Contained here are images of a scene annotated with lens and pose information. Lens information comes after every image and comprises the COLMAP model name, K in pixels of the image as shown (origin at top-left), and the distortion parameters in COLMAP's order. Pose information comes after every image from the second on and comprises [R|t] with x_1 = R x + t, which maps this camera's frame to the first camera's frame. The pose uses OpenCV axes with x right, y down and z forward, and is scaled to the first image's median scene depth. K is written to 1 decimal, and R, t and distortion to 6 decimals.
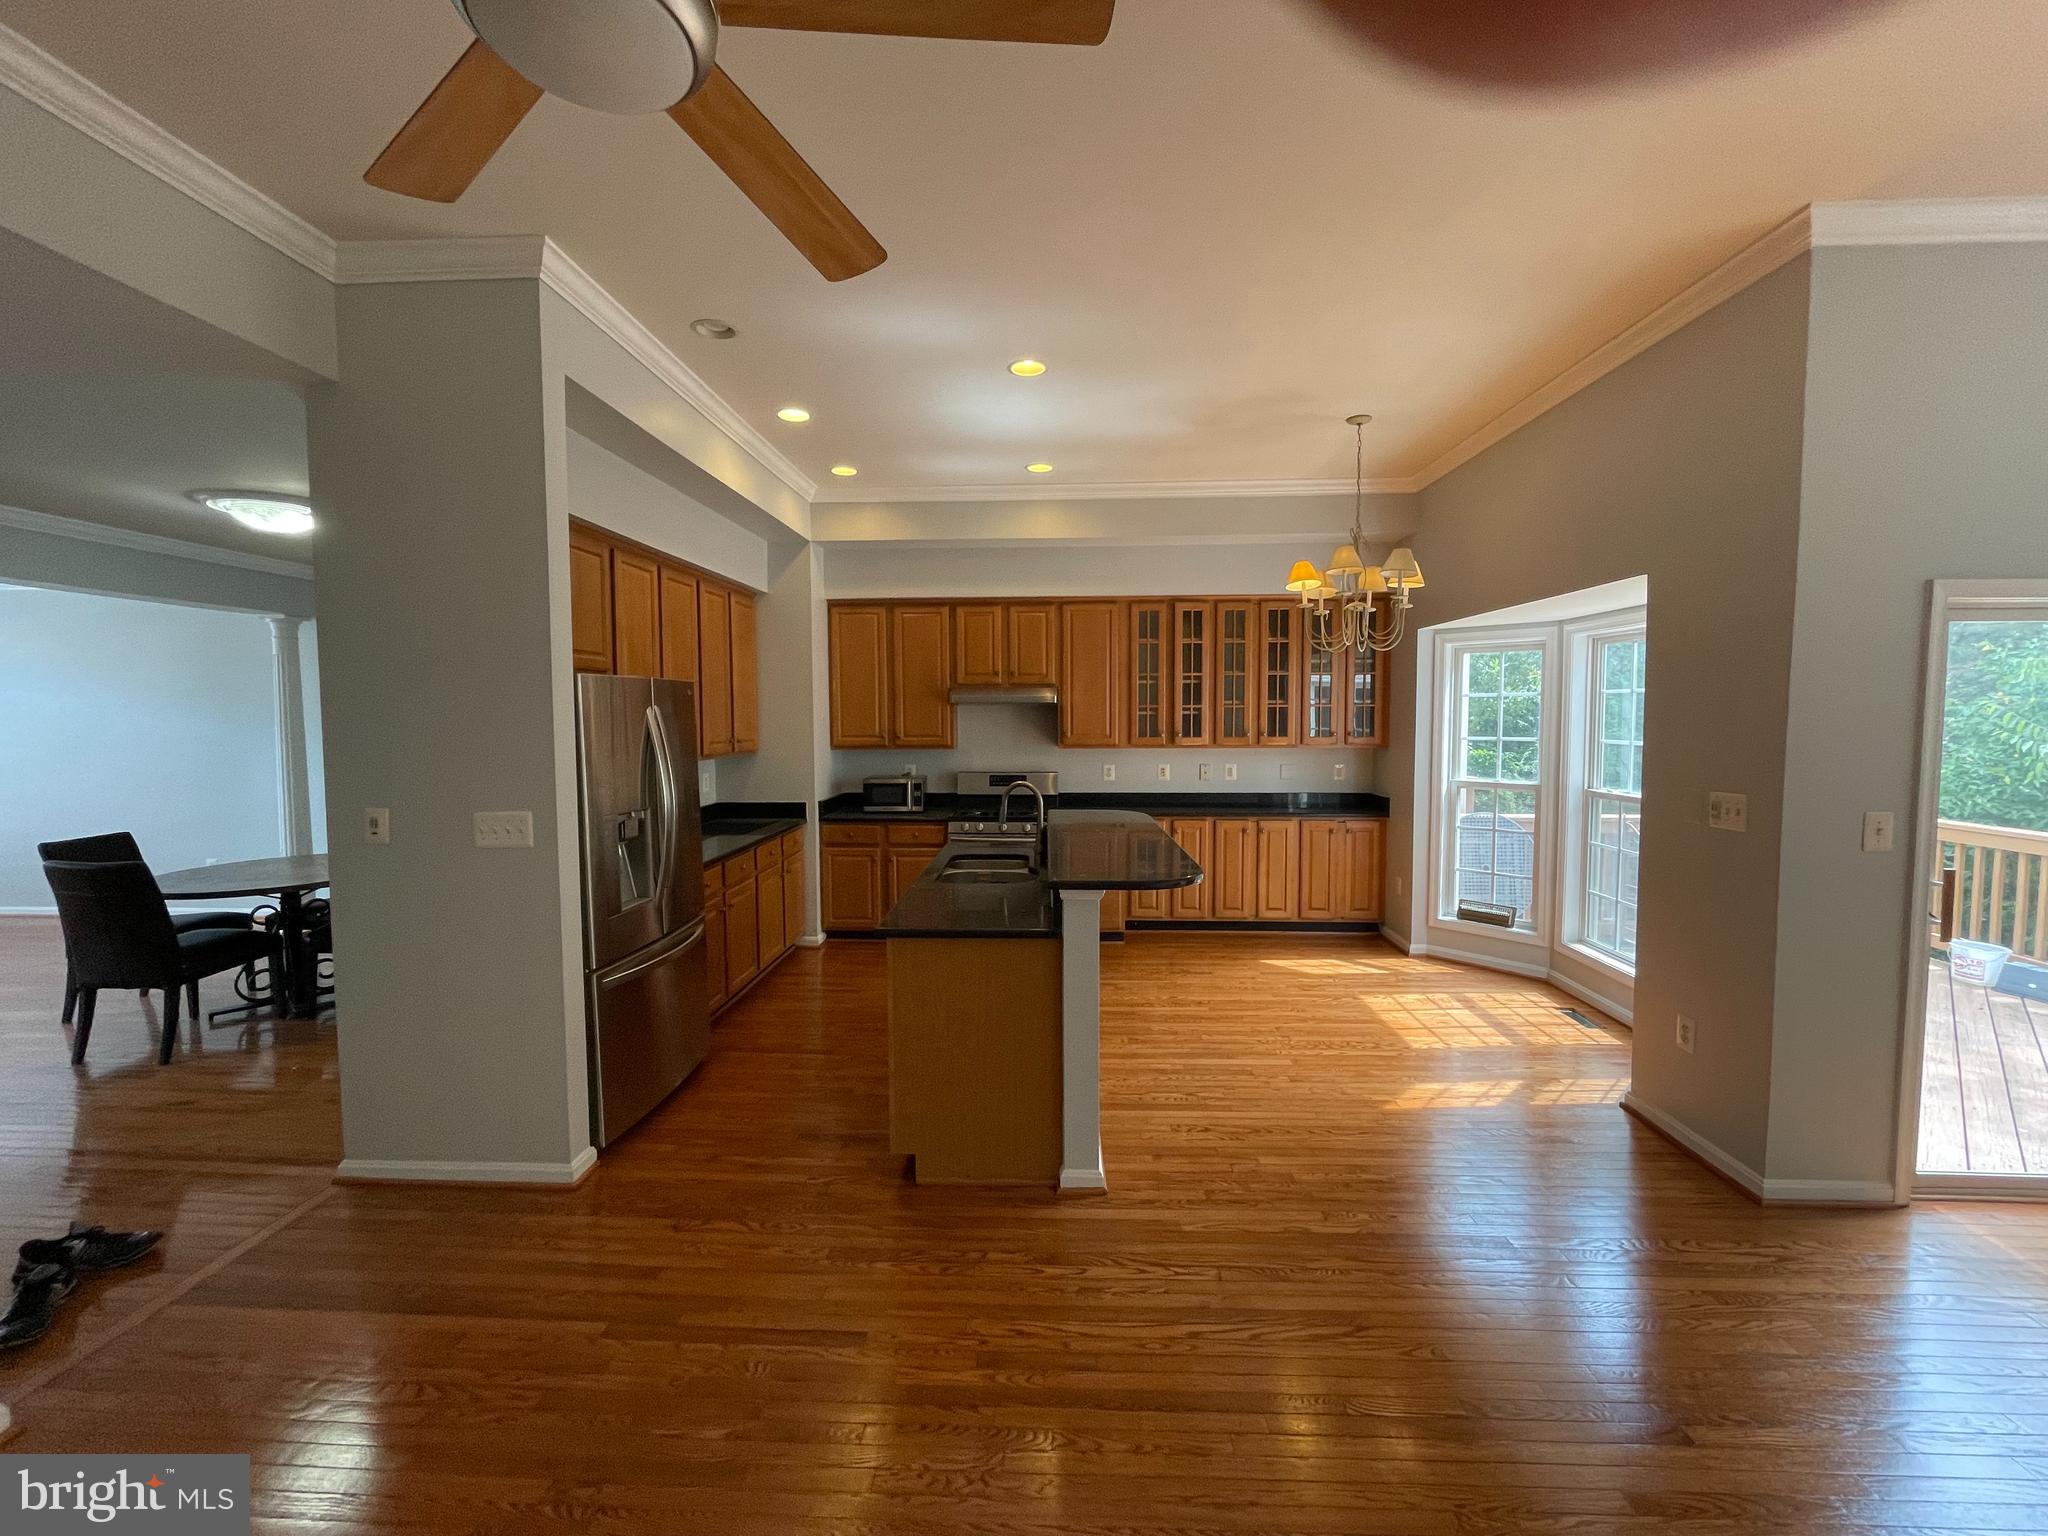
lens RADIAL K [[831.4, 0, 1023.4], [0, 831.4, 761.4], [0, 0, 1]] dist [0.002127, -0.000632]
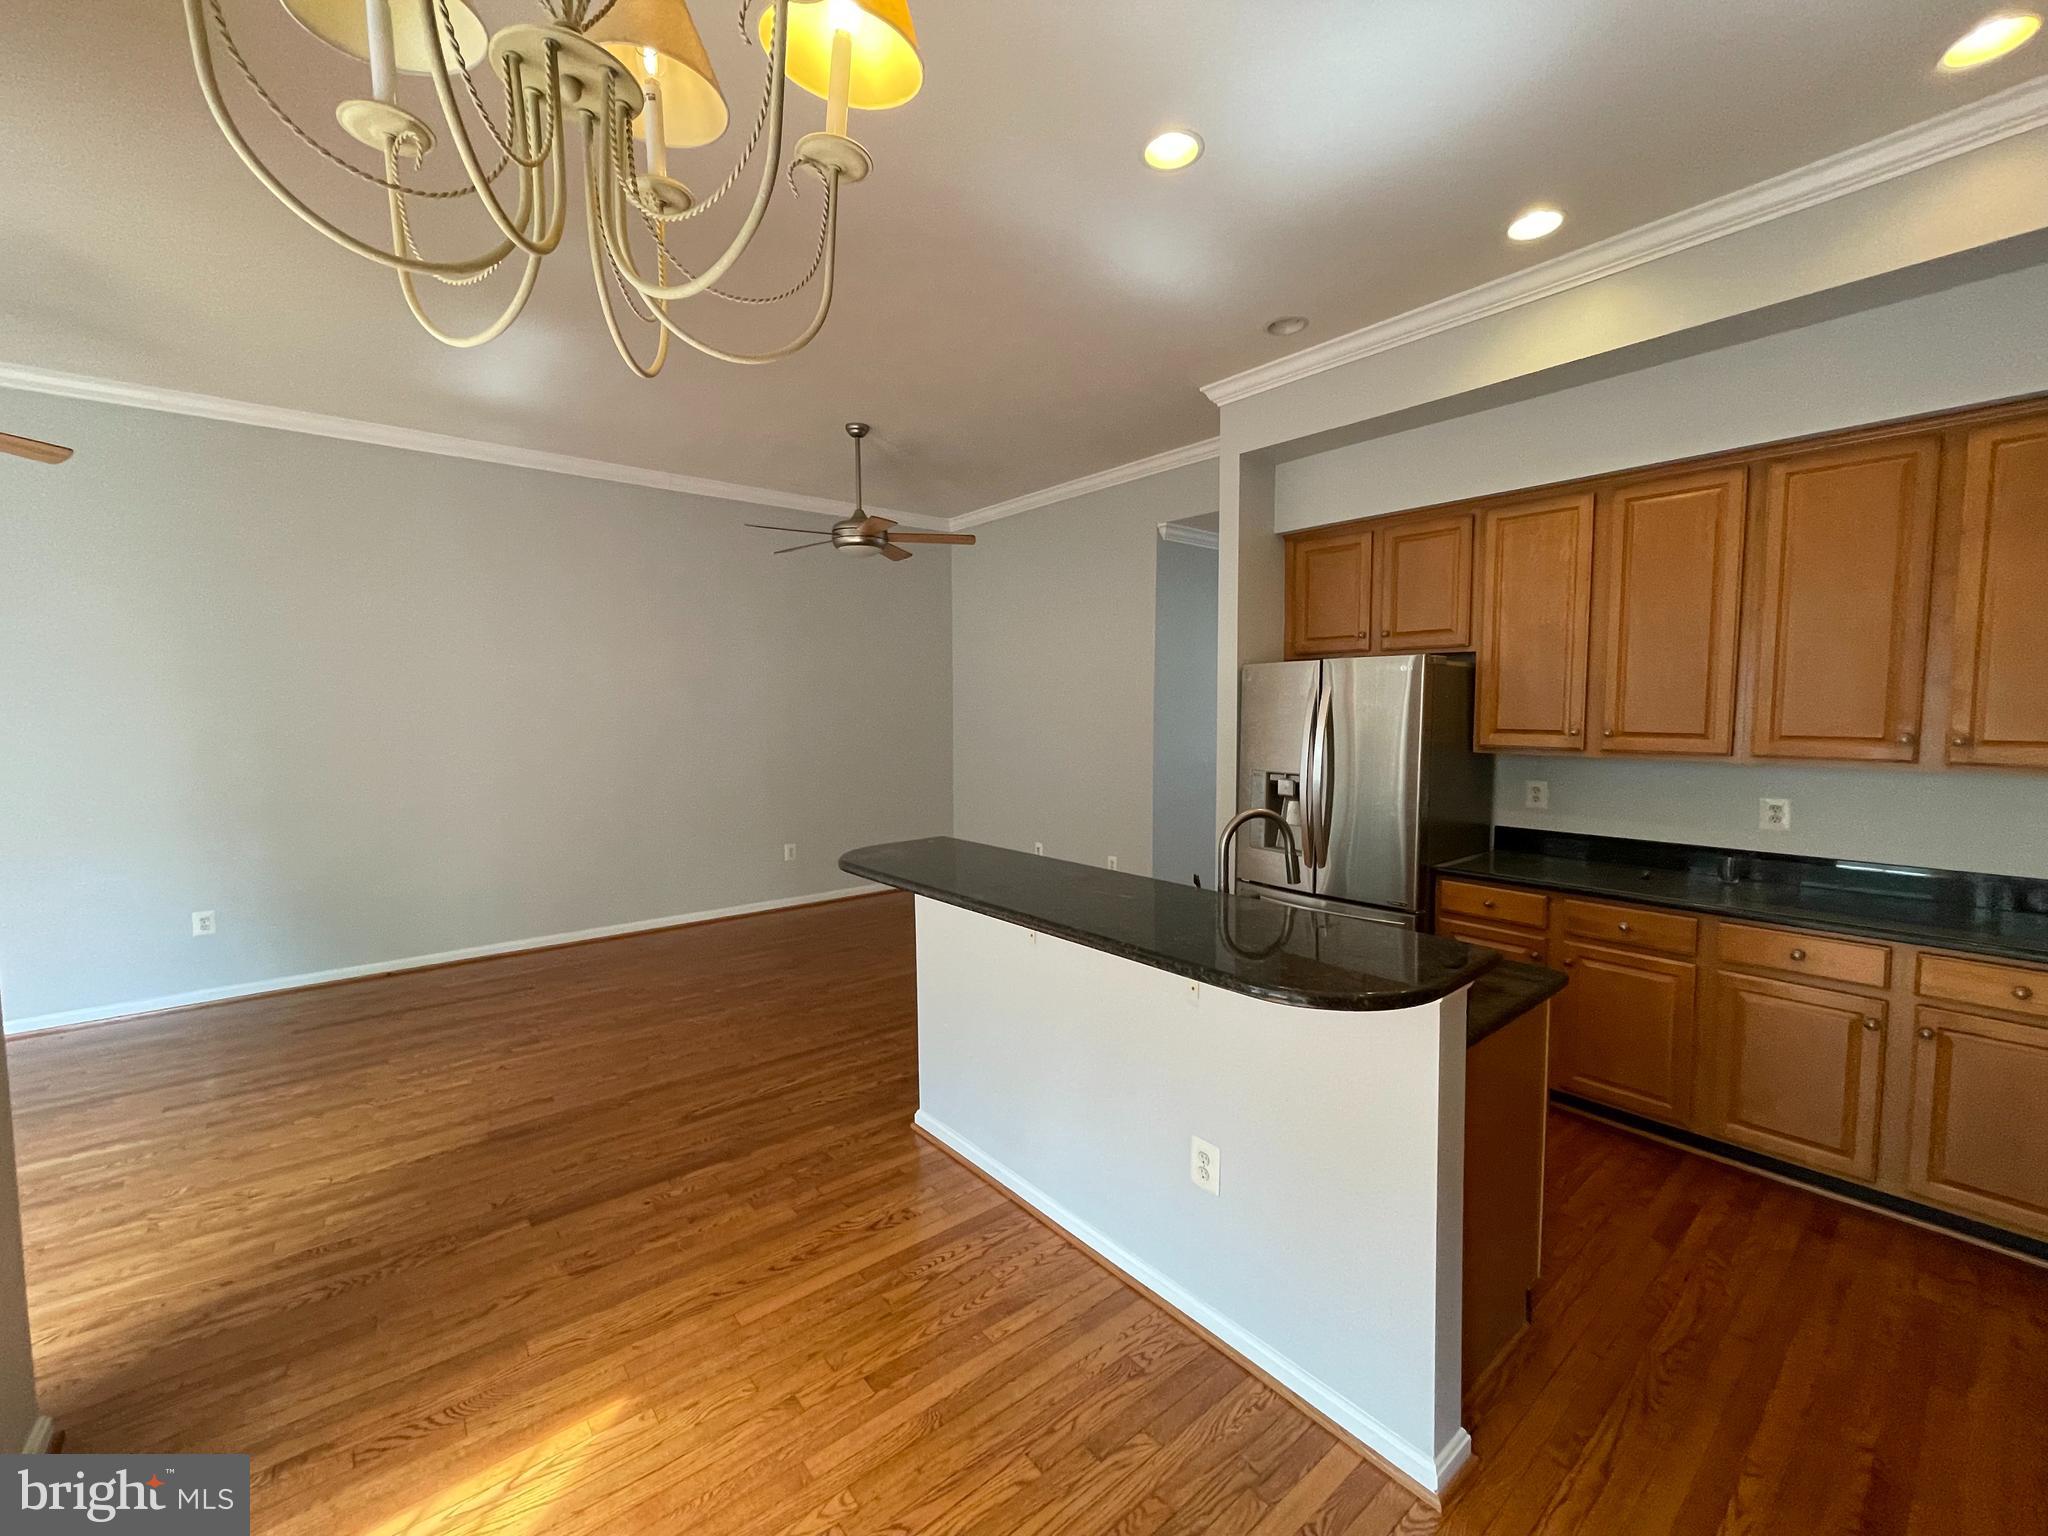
lens RADIAL K [[831.4, 0, 1023.4], [0, 831.4, 761.4], [0, 0, 1]] dist [0.002127, -0.000632]
pose [[-0.743519, 0.052125, -0.666681, 0.398937], [-0.032465, 0.992968, 0.113843, -0.053702], [0.667927, 0.106288, -0.736598, 1.059740]]
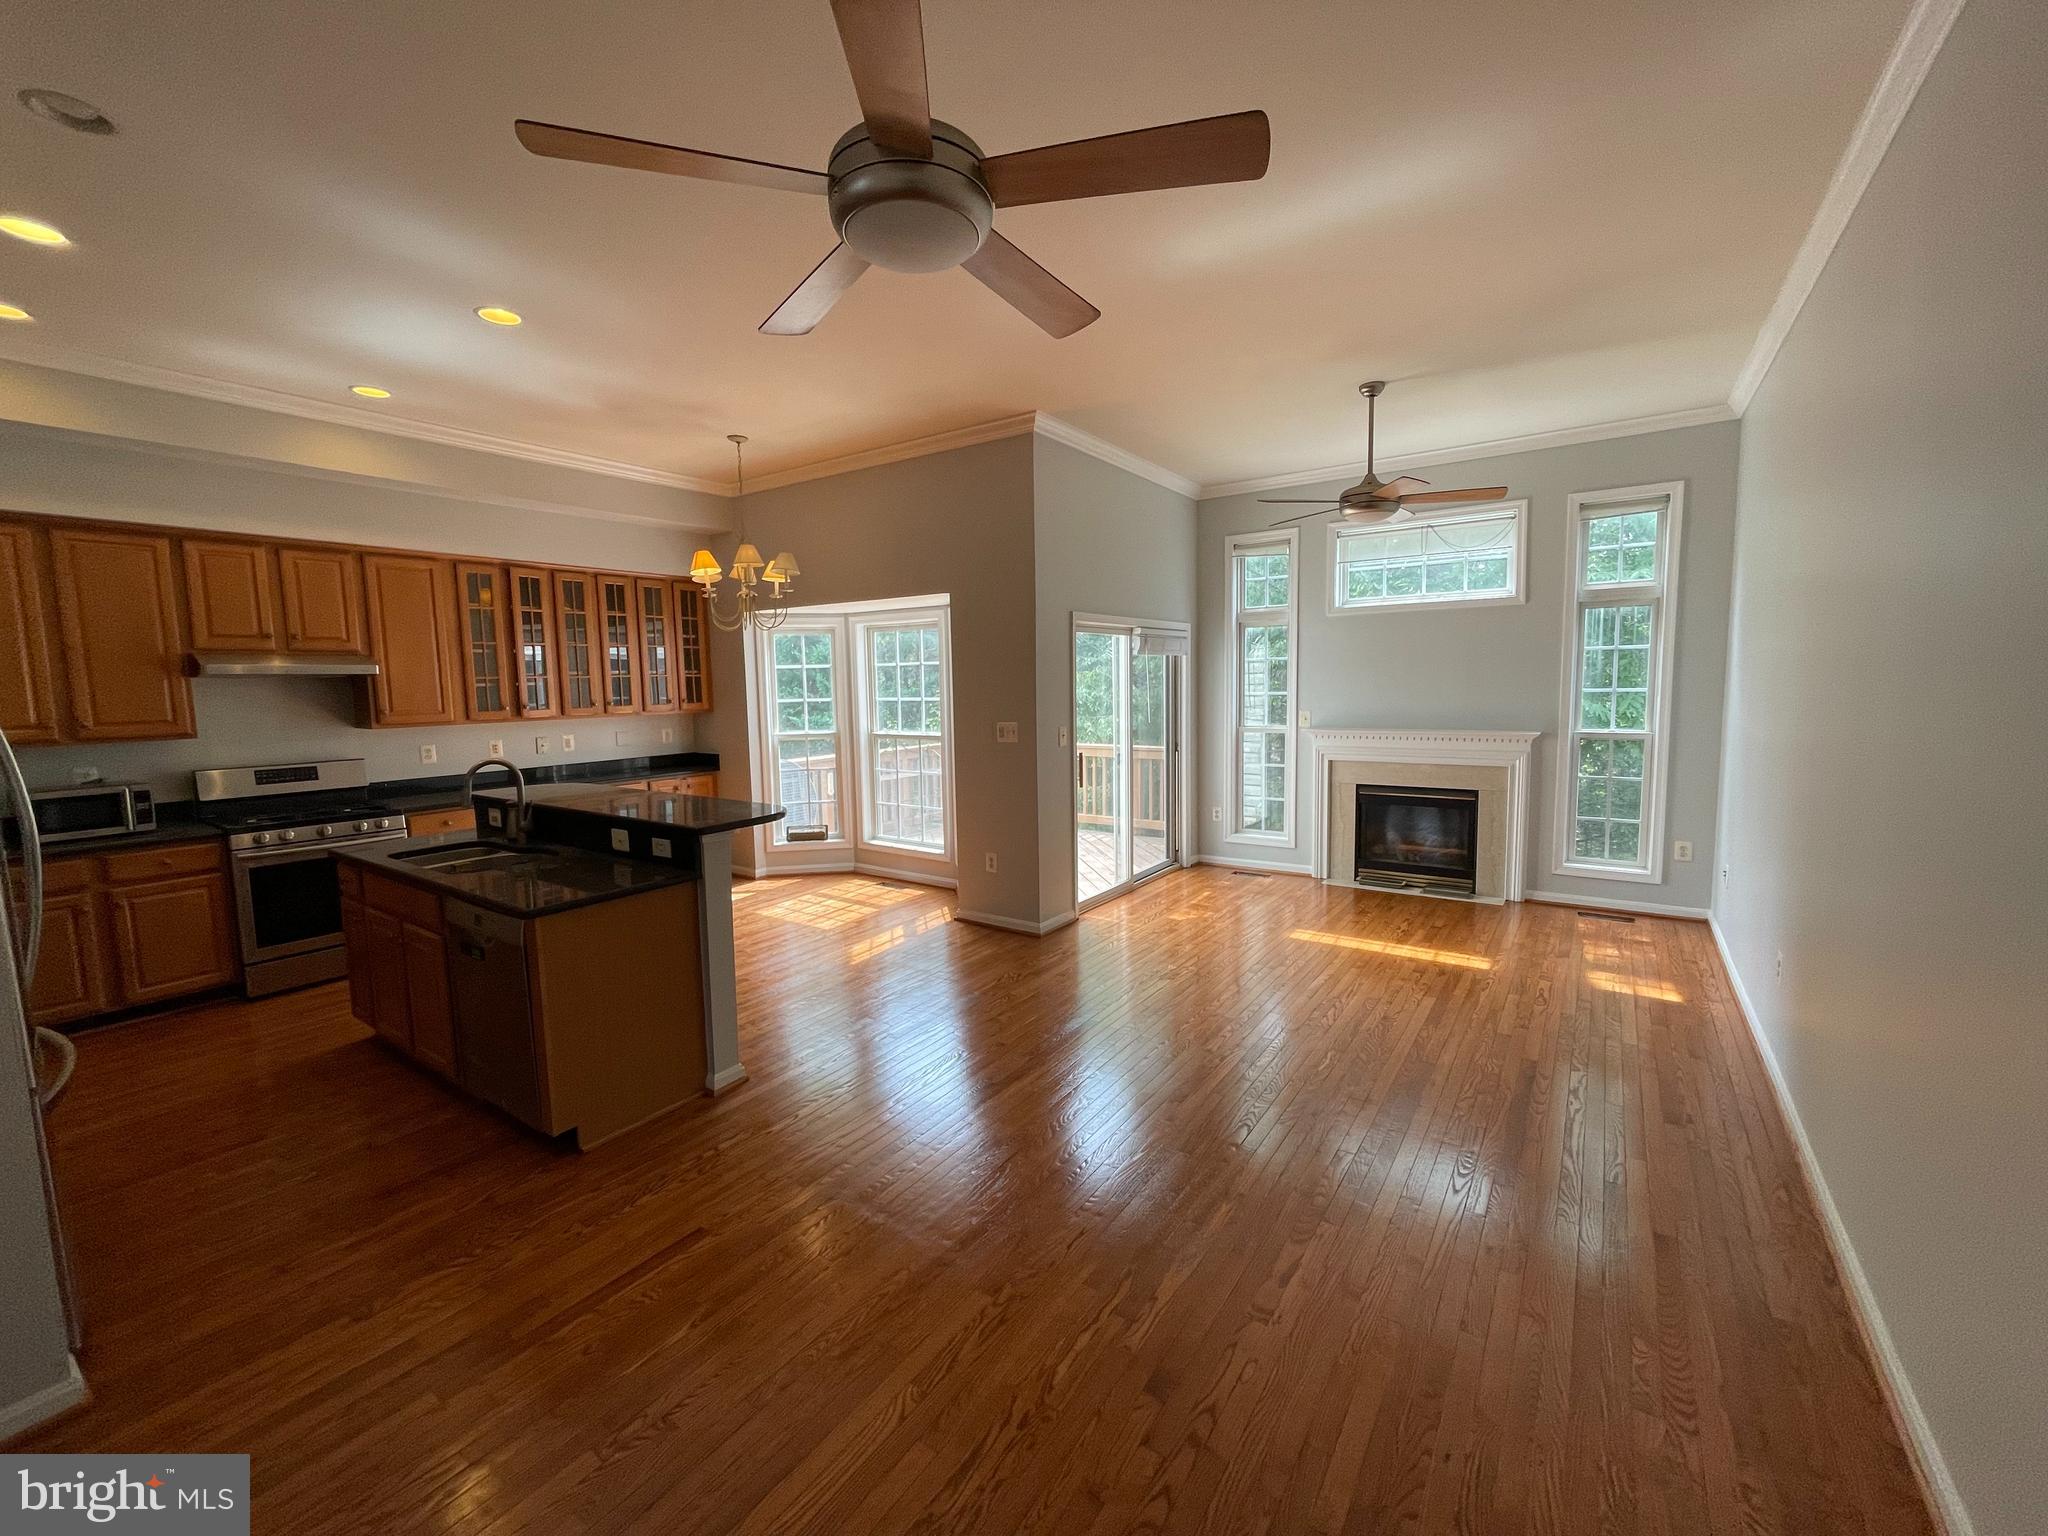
lens RADIAL K [[828.1, 0, 1018.9], [0, 828.1, 761.0], [0, 0, 1]] dist [0.001556, 0.000351]
pose [[0.539967, -0.090991, 0.836753, -0.370629], [0.063557, 0.995709, 0.067262, 0.001844], [-0.839283, 0.016863, 0.543433, 0.006084]]
